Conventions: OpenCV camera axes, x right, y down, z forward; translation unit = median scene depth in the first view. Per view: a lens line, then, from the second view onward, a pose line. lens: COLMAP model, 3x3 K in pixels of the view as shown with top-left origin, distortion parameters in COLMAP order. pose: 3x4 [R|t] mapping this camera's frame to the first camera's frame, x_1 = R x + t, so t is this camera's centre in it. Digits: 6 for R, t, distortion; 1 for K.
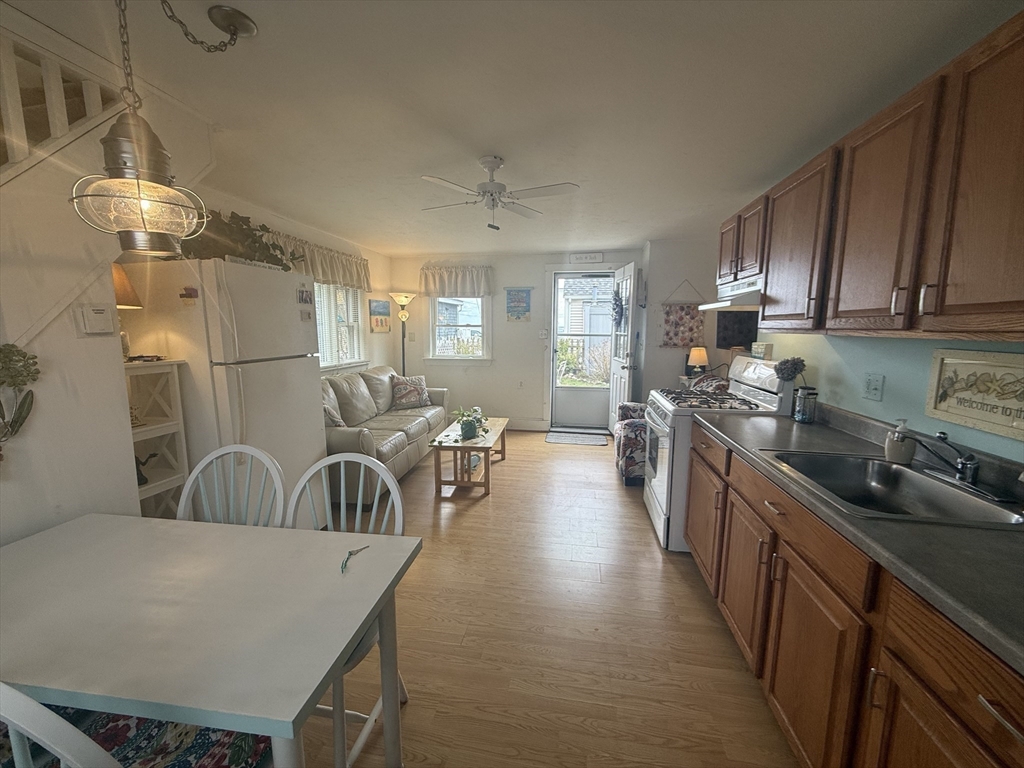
lens RADIAL K [[410.1, 0, 510.7], [0, 410.1, 384.1], [0, 0, 1]] dist [-0.003224, -0.000168]
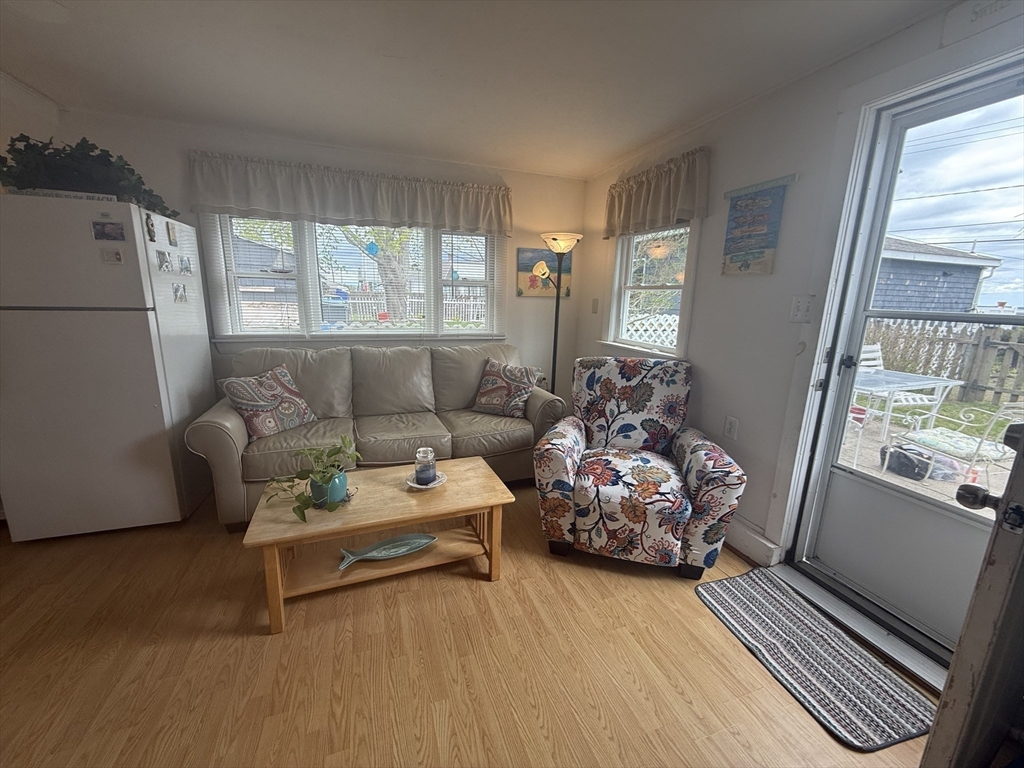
lens RADIAL K [[410.1, 0, 512.3], [0, 410.1, 382.2], [0, 0, 1]] dist [-0.003224, -0.000168]
pose [[0.480285, 0.192923, -0.855633, 0.273005], [-0.146971, 0.979420, 0.138336, -0.072658], [0.864711, 0.059313, 0.498755, 0.615201]]
